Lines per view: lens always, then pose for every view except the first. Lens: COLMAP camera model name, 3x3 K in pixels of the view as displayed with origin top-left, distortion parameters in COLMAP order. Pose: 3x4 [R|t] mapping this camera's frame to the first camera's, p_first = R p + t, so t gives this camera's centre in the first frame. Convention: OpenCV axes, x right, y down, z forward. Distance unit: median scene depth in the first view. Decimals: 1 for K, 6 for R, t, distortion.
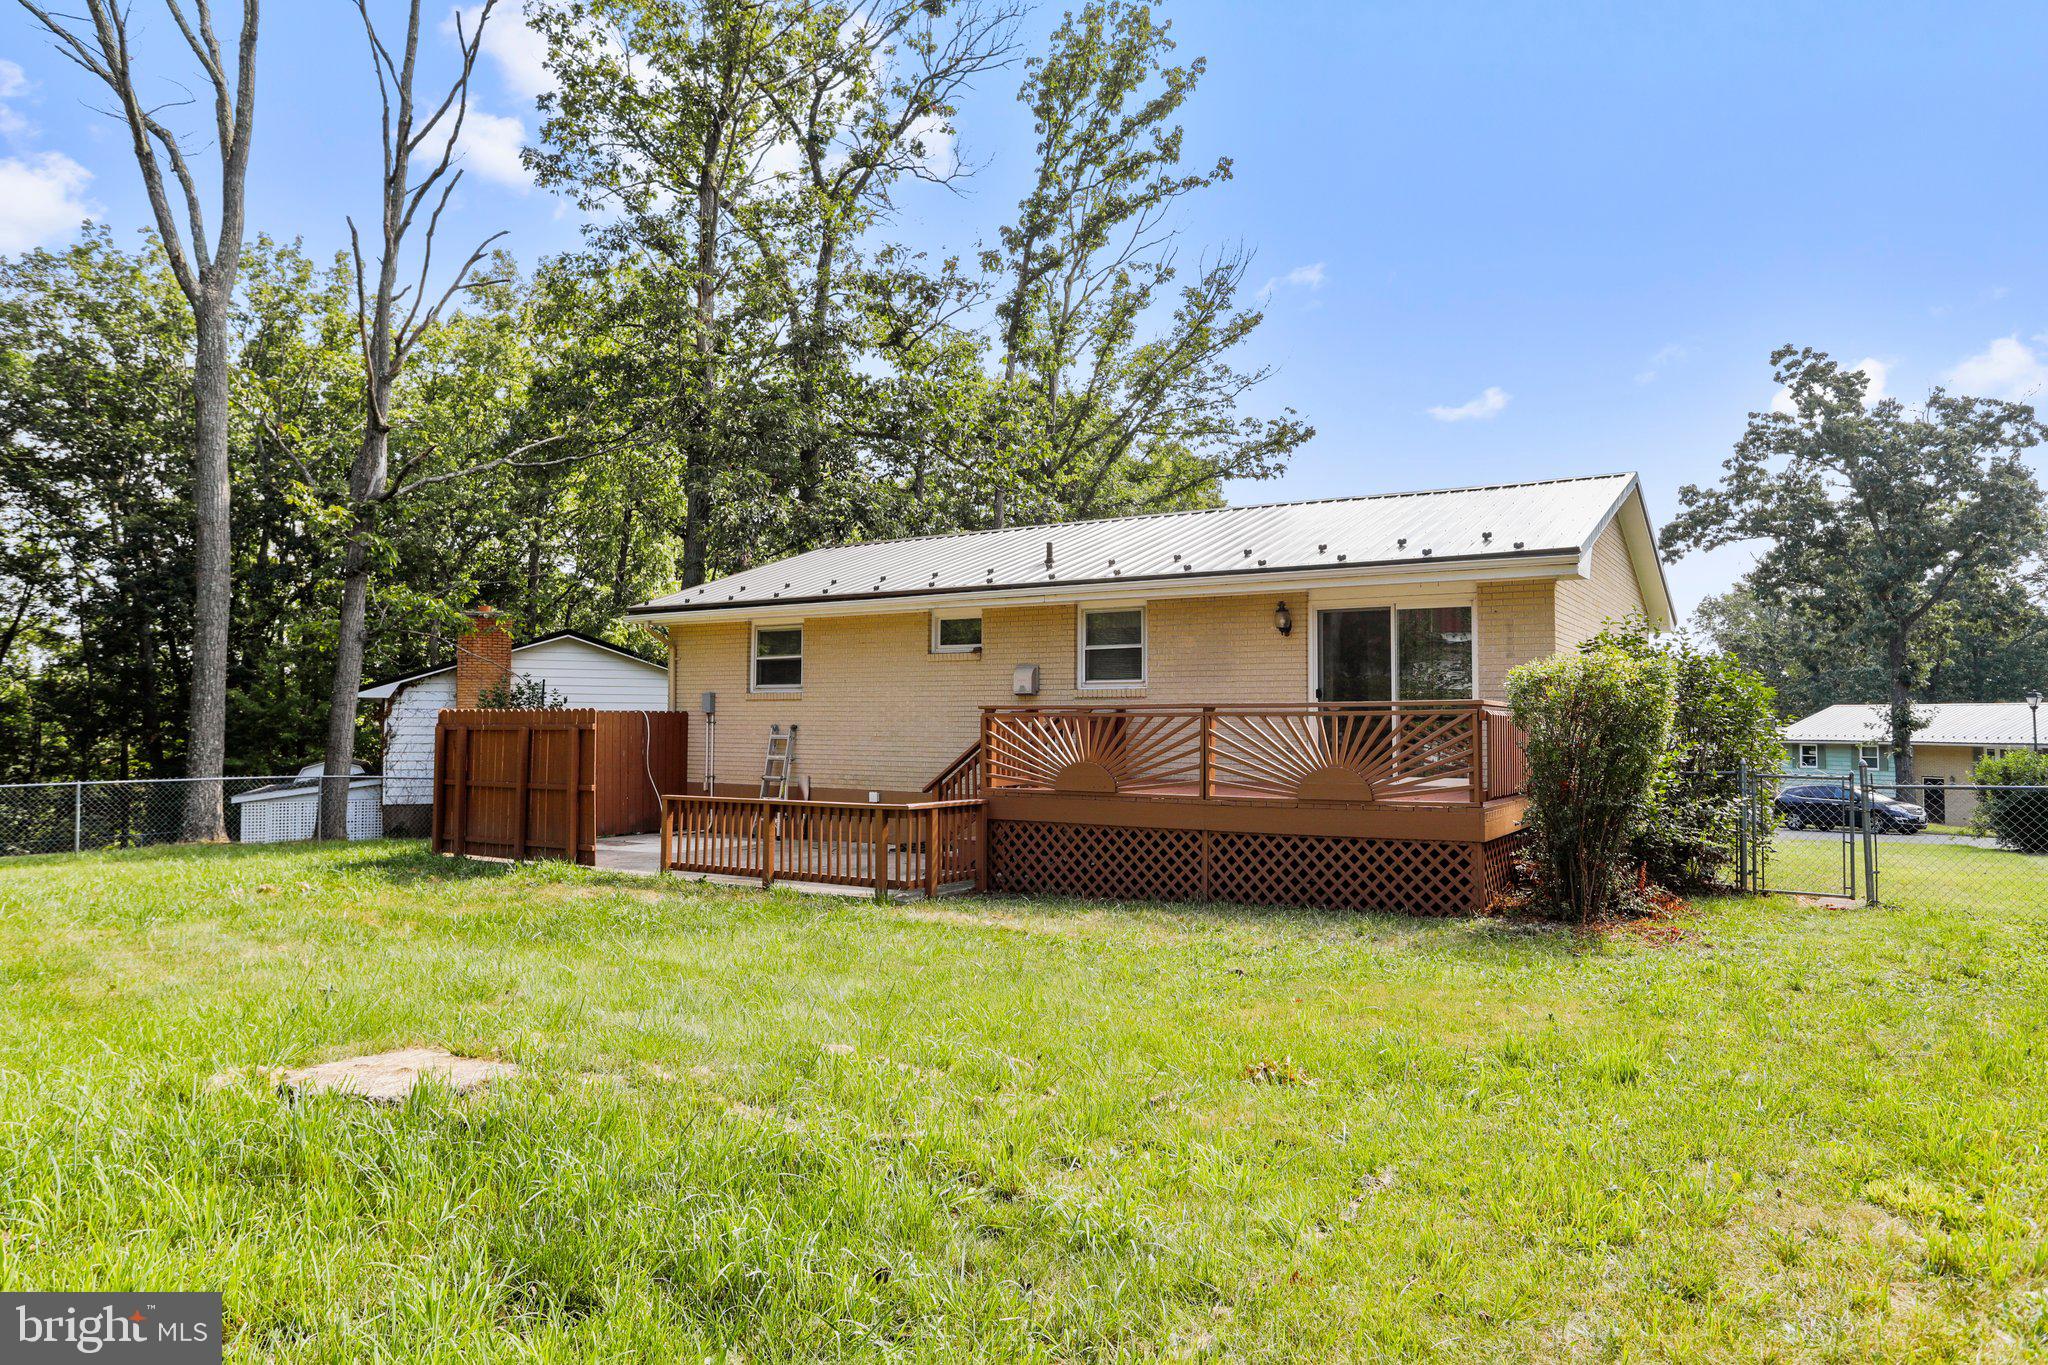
lens RADIAL K [[1372.5, 0, 1023.4], [0, 1372.5, 688.7], [0, 0, 1]] dist [-0.012376, -0.002399]
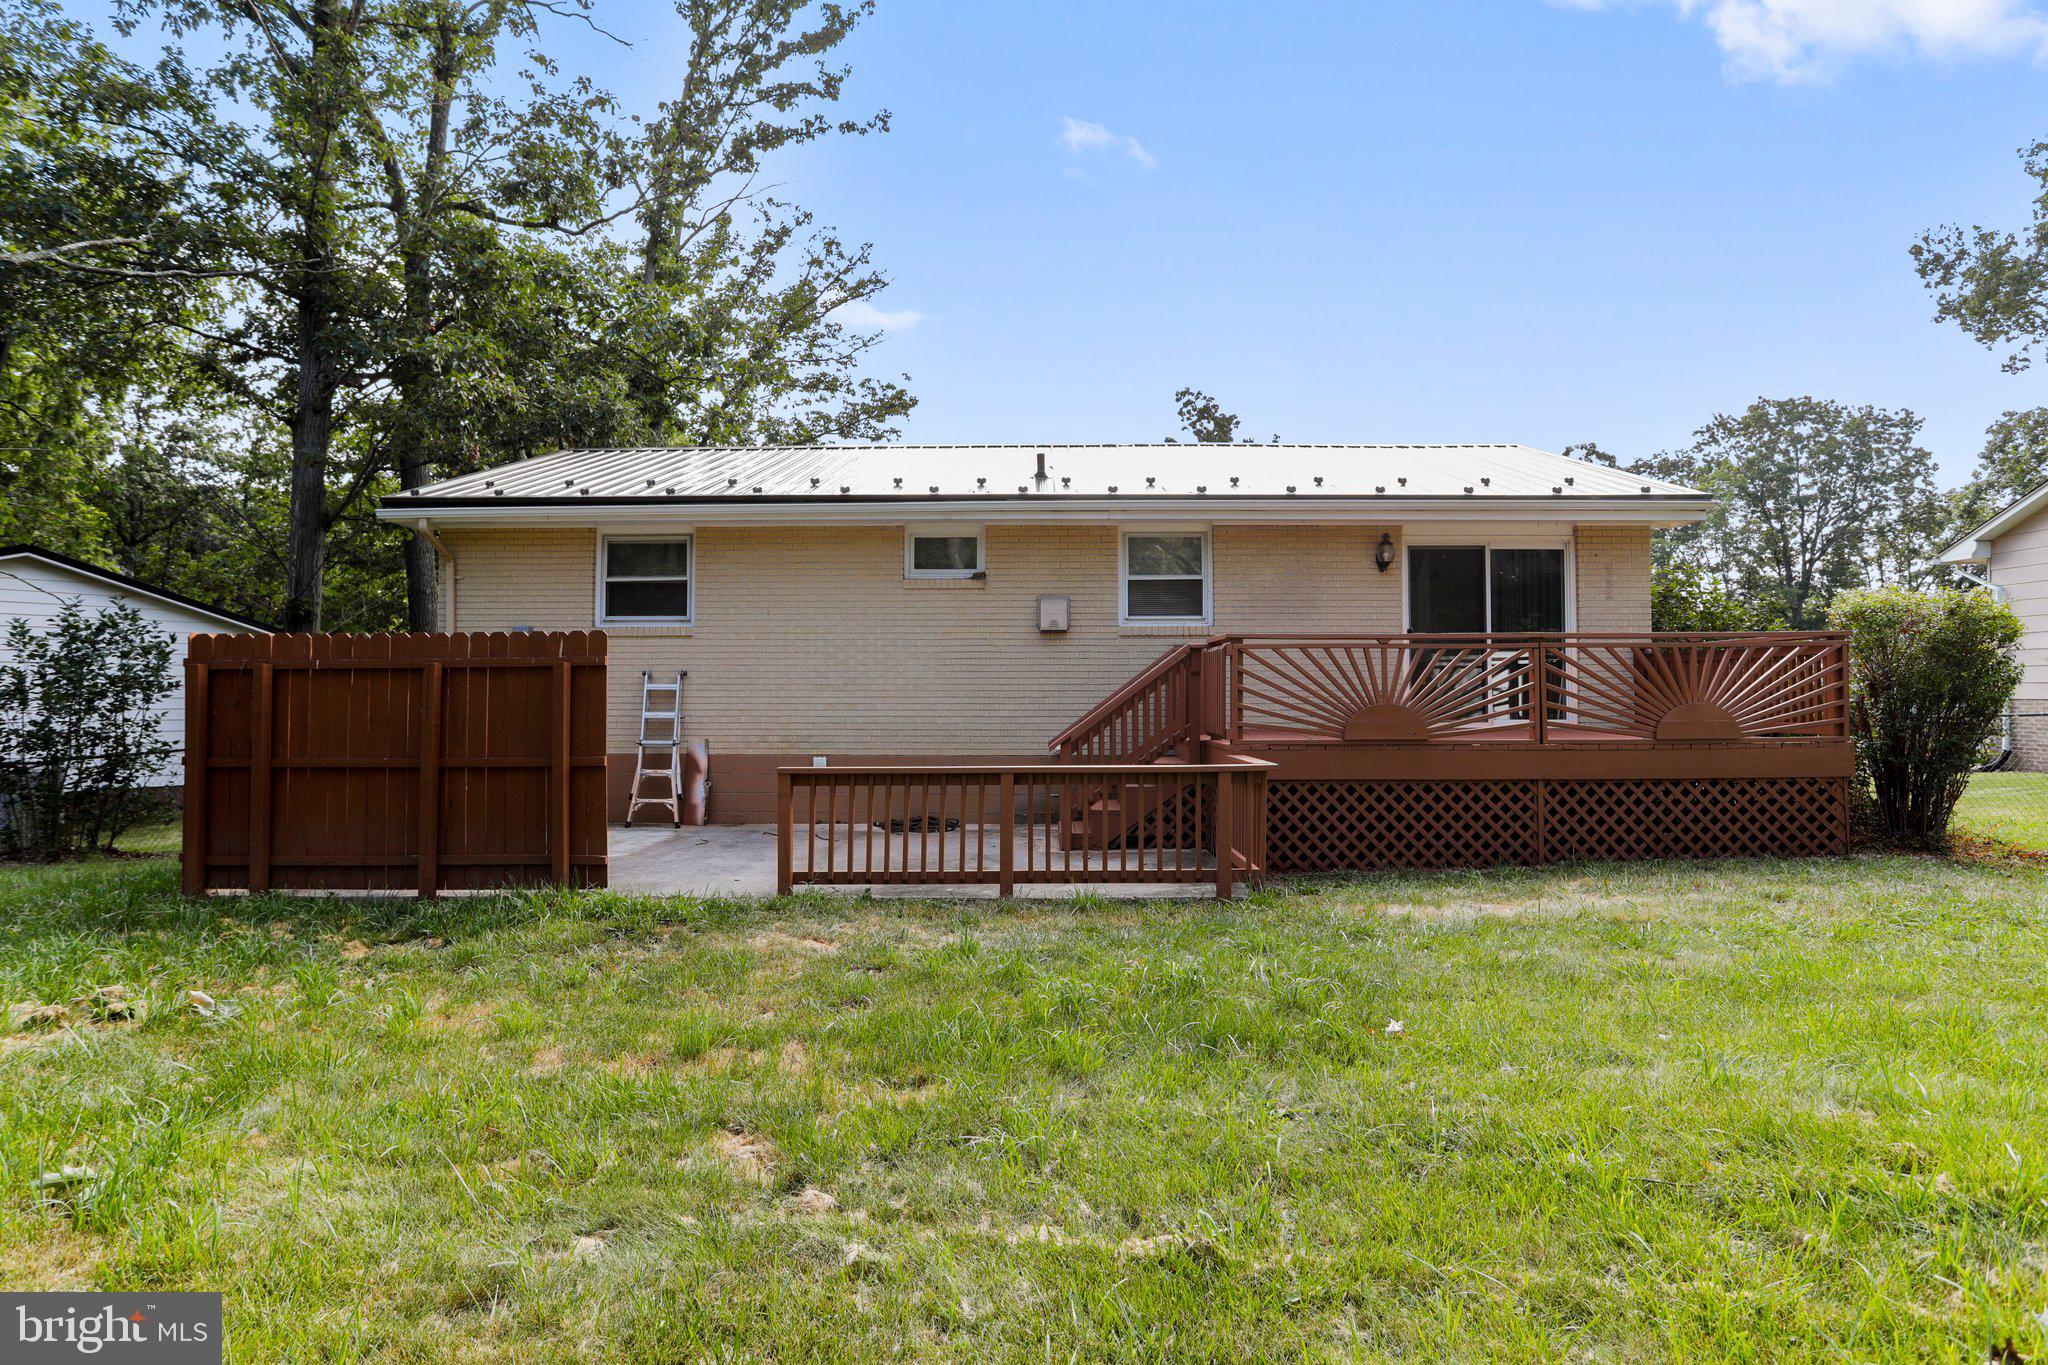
lens RADIAL K [[1160.3, 0, 1024.2], [0, 1160.3, 675.6], [0, 0, 1]] dist [-0.018353, 0.001923]
pose [[0.834768, 0.002556, 0.550595, -0.385494], [-0.008475, 0.999930, 0.008207, 0.024607], [-0.550536, -0.011517, 0.834732, 0.406790]]
